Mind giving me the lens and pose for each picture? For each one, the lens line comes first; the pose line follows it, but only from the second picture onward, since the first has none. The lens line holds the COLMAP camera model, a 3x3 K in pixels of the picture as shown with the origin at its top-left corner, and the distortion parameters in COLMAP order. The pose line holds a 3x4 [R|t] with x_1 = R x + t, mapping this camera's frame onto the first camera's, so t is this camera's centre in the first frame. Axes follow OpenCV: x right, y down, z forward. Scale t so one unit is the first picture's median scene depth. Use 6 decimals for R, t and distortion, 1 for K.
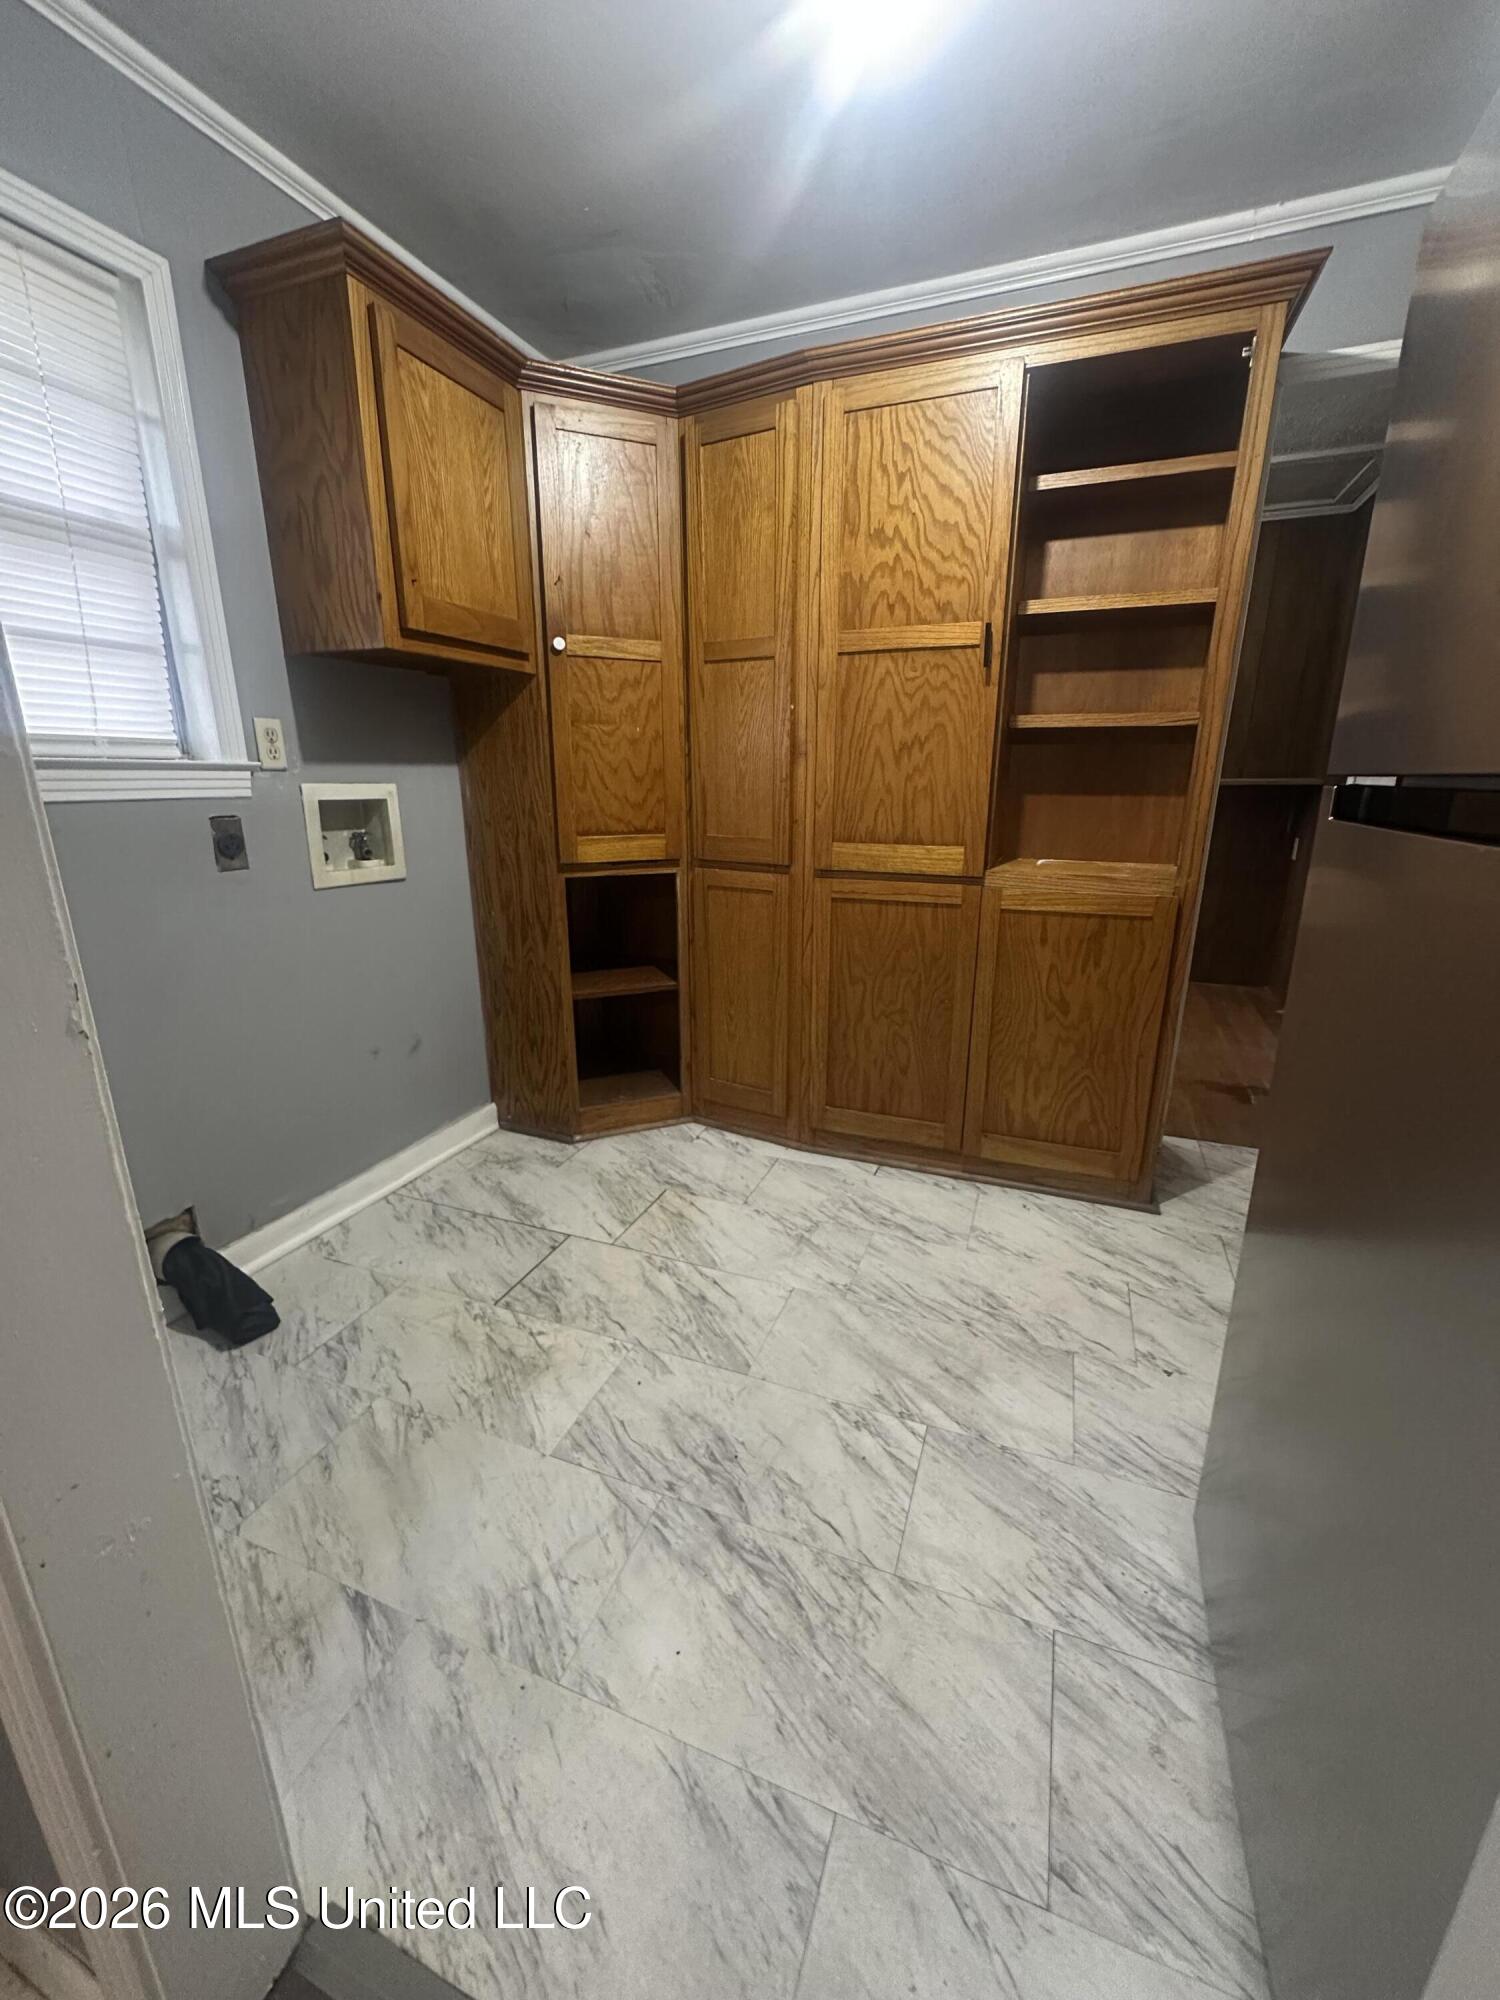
lens RADIAL K [[795.1, 0, 753.4], [0, 795.1, 999.2], [0, 0, 1]] dist [-0.007800, 0.000362]
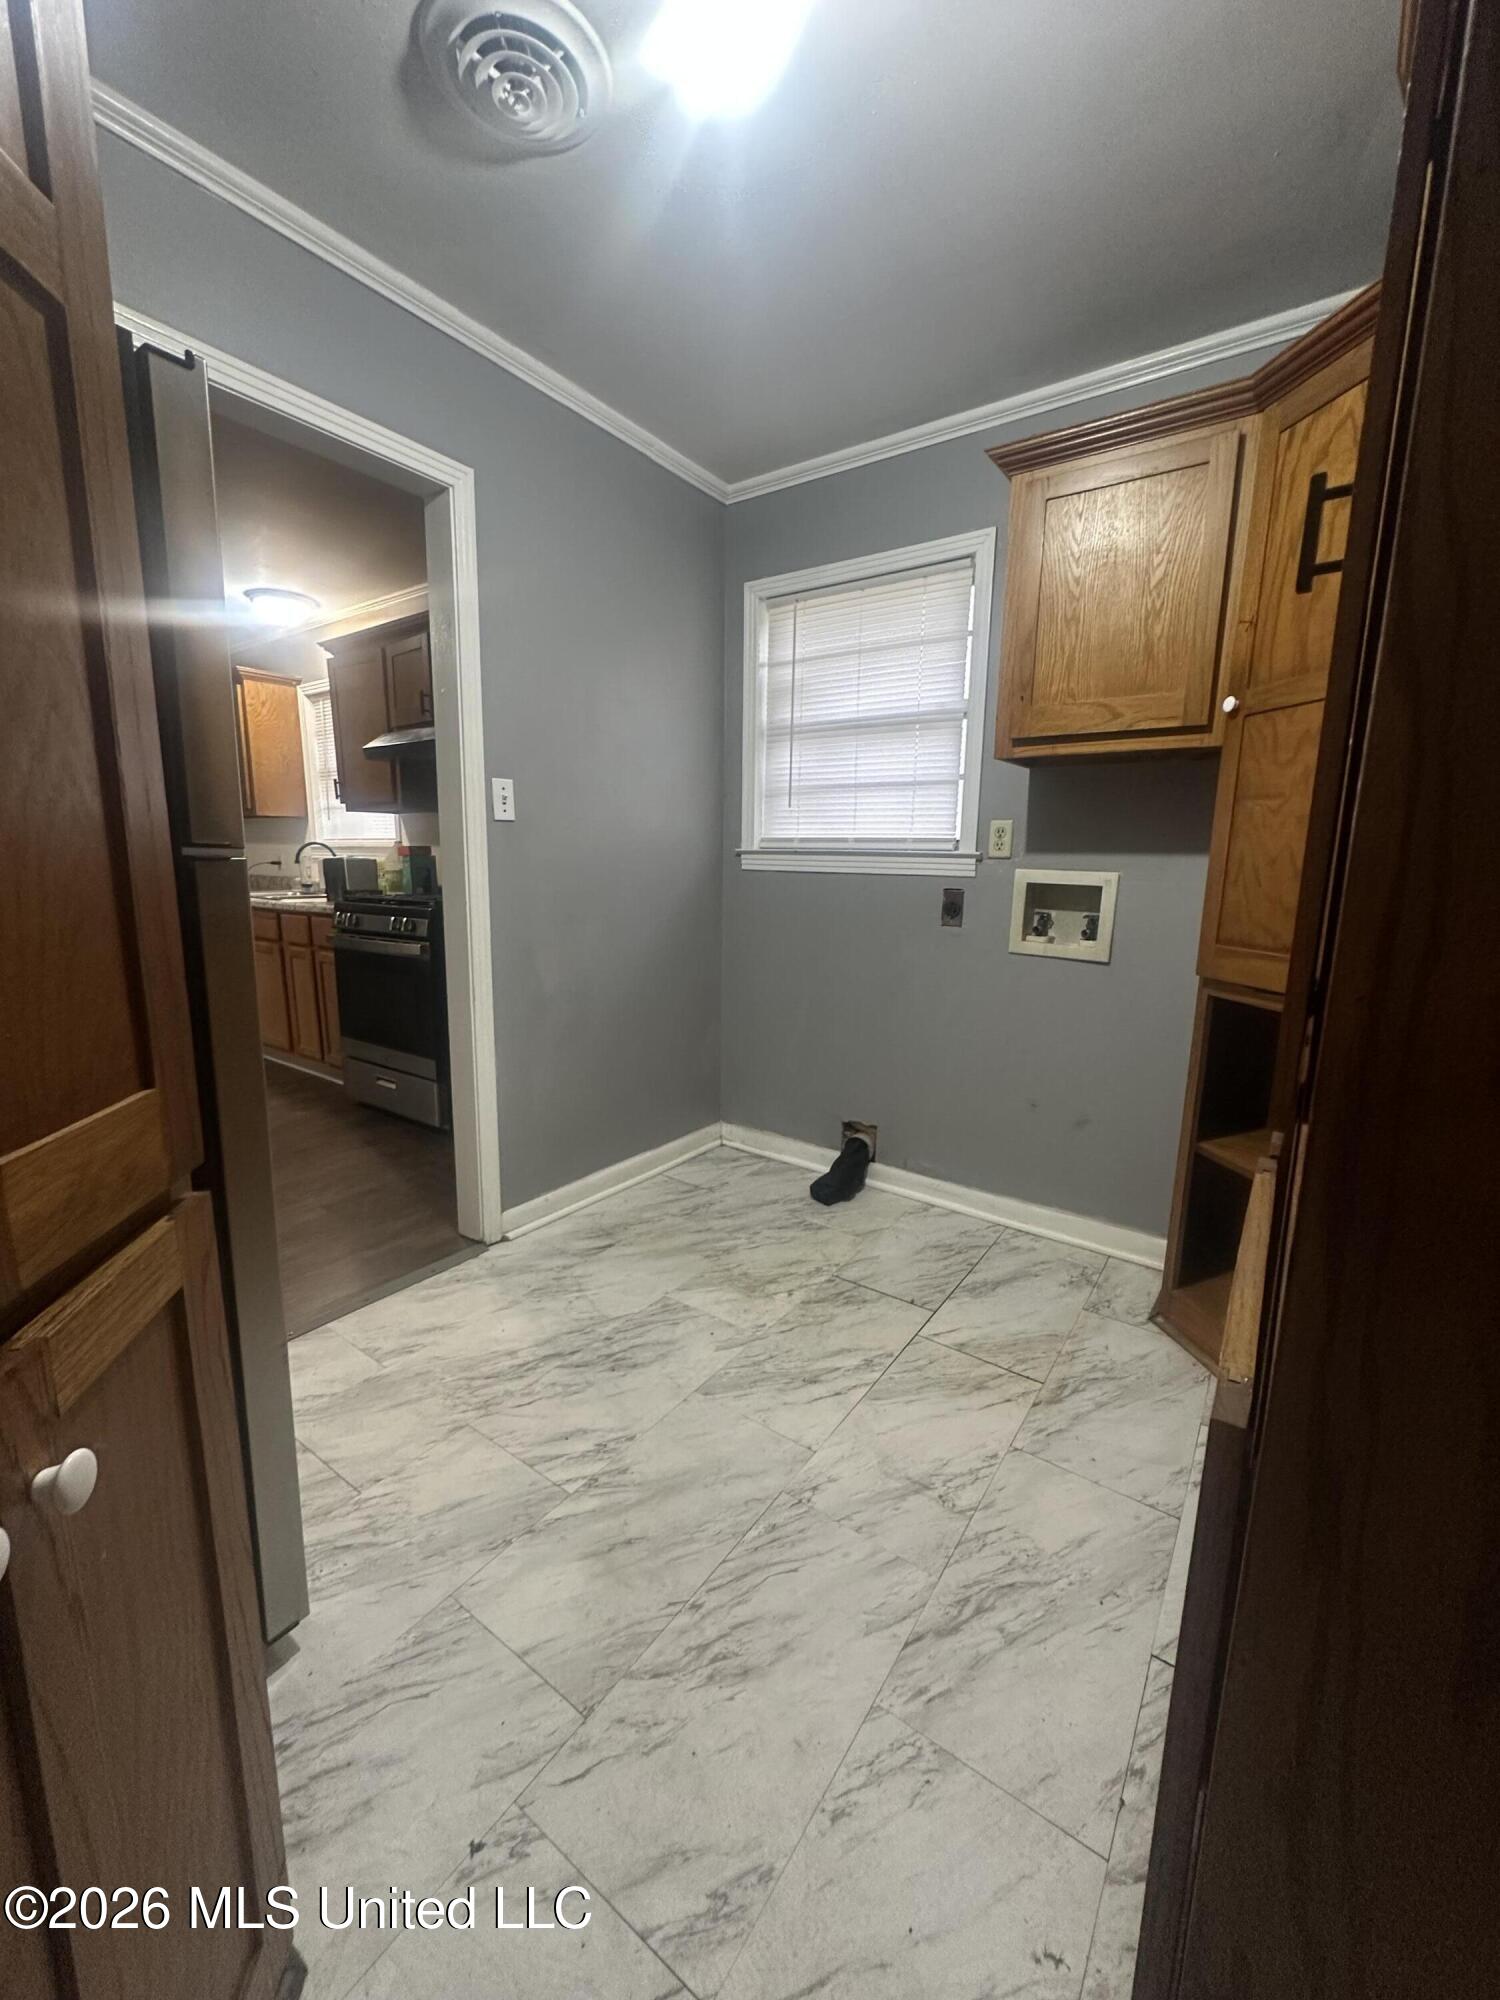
lens RADIAL K [[795.1, 0, 753.4], [0, 795.1, 999.2], [0, 0, 1]] dist [-0.007800, 0.000362]
pose [[-0.242415, 0.166678, -0.955748, 0.824405], [-0.280250, 0.931104, 0.233462, -0.275170], [0.928814, 0.324443, -0.179002, 0.970258]]
